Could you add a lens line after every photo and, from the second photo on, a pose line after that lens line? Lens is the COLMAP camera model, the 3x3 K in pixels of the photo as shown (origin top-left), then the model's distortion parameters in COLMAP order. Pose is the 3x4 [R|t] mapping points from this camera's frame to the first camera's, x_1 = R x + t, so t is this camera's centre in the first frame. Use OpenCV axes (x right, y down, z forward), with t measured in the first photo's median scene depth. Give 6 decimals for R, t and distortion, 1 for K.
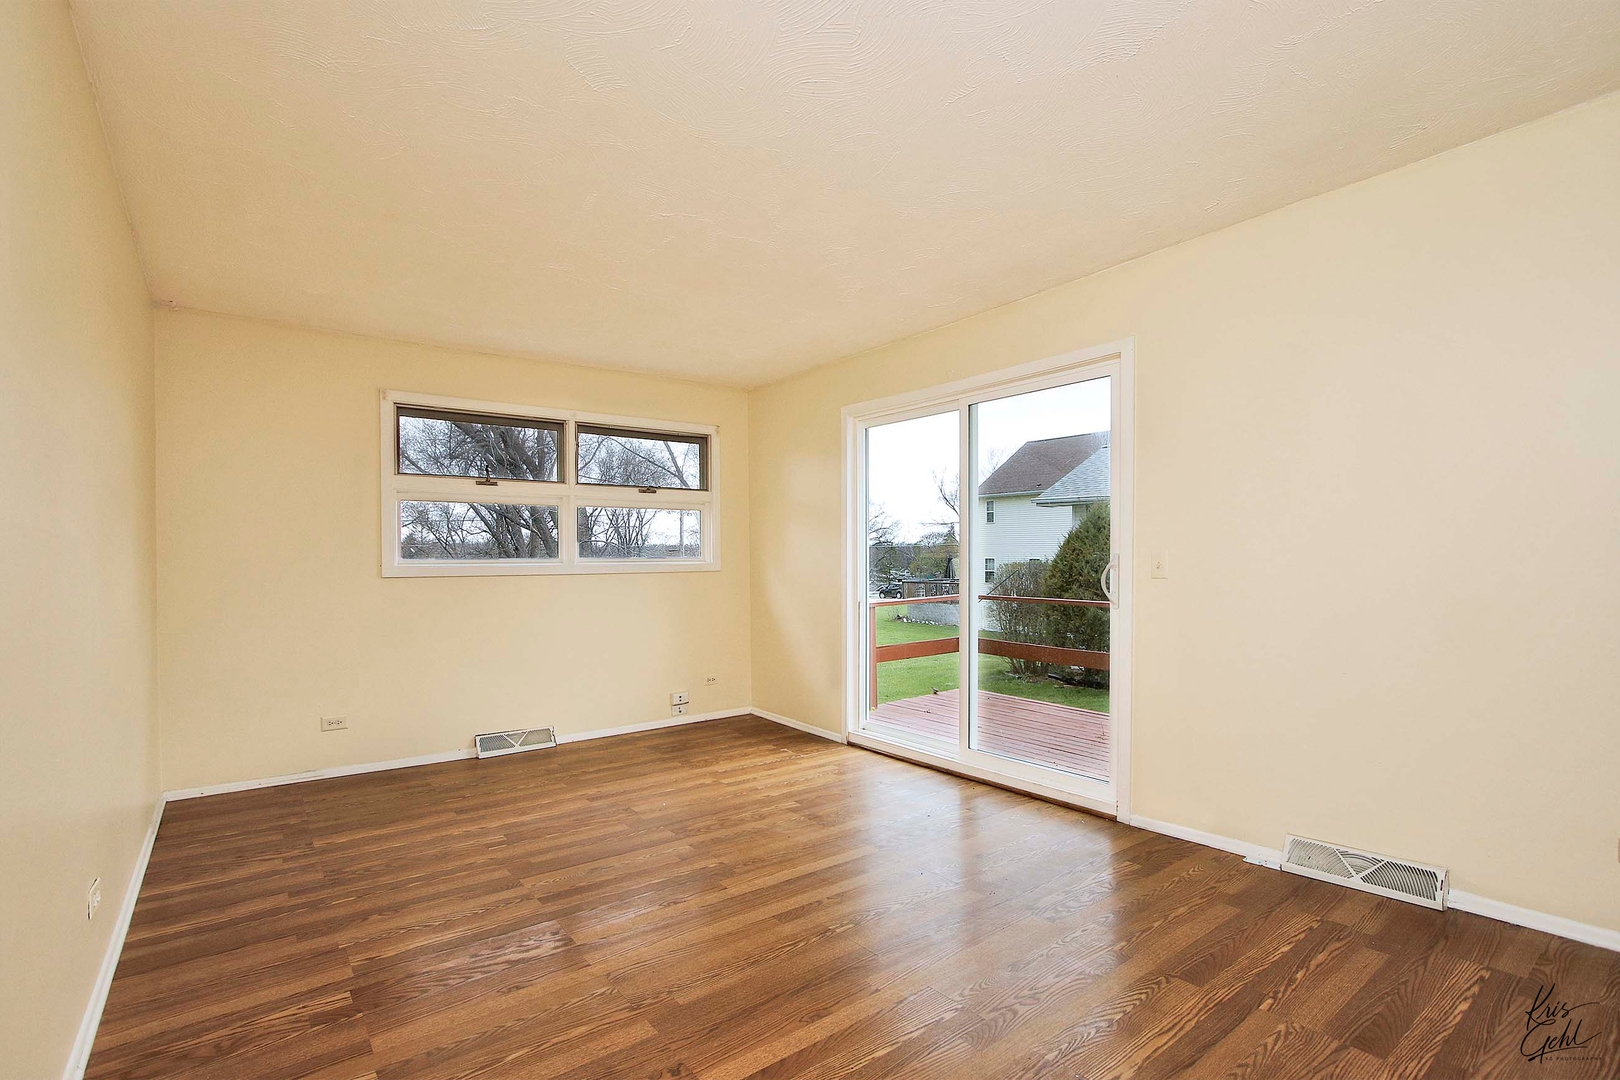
lens RADIAL K [[745.6, 0, 774.4], [0, 745.6, 562.9], [0, 0, 1]] dist [-0.007466, 0.000195]
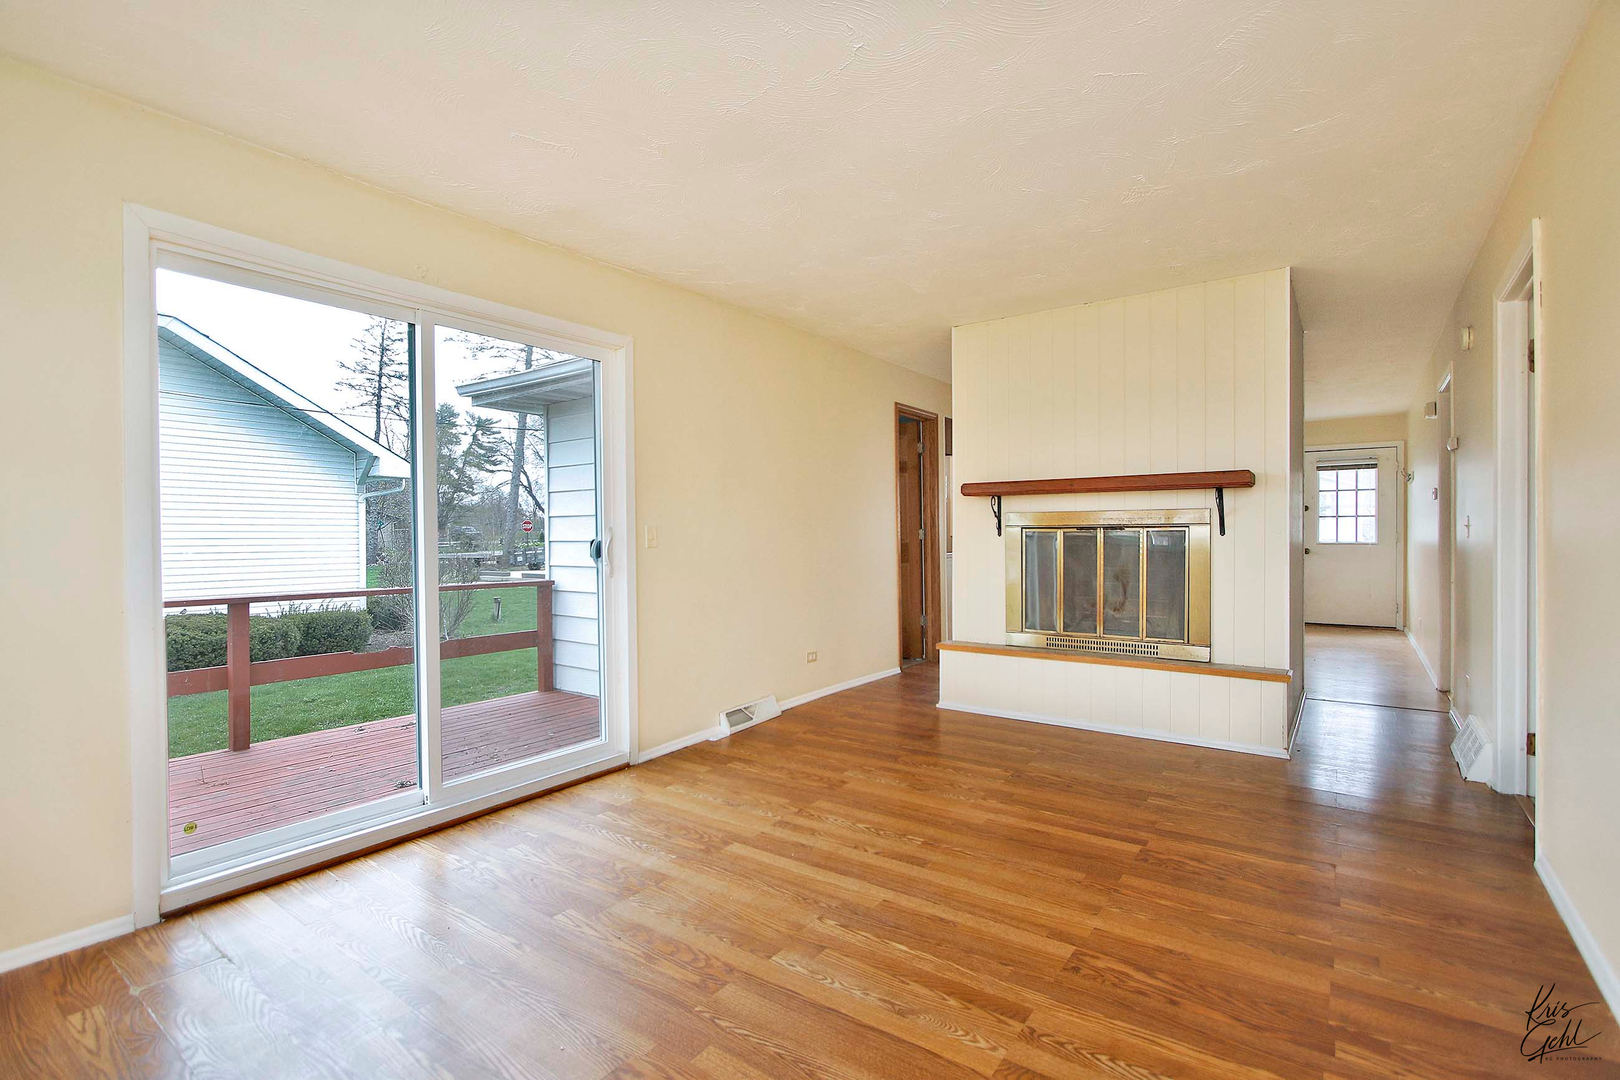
lens RADIAL K [[745.6, 0, 794.4], [0, 745.6, 537.4], [0, 0, 1]] dist [-0.007466, 0.000195]
pose [[-0.301988, 0.006792, 0.953288, -0.960209], [0.012922, 0.999912, -0.003031, 0.001623], [-0.953224, 0.011403, -0.302049, 1.479550]]
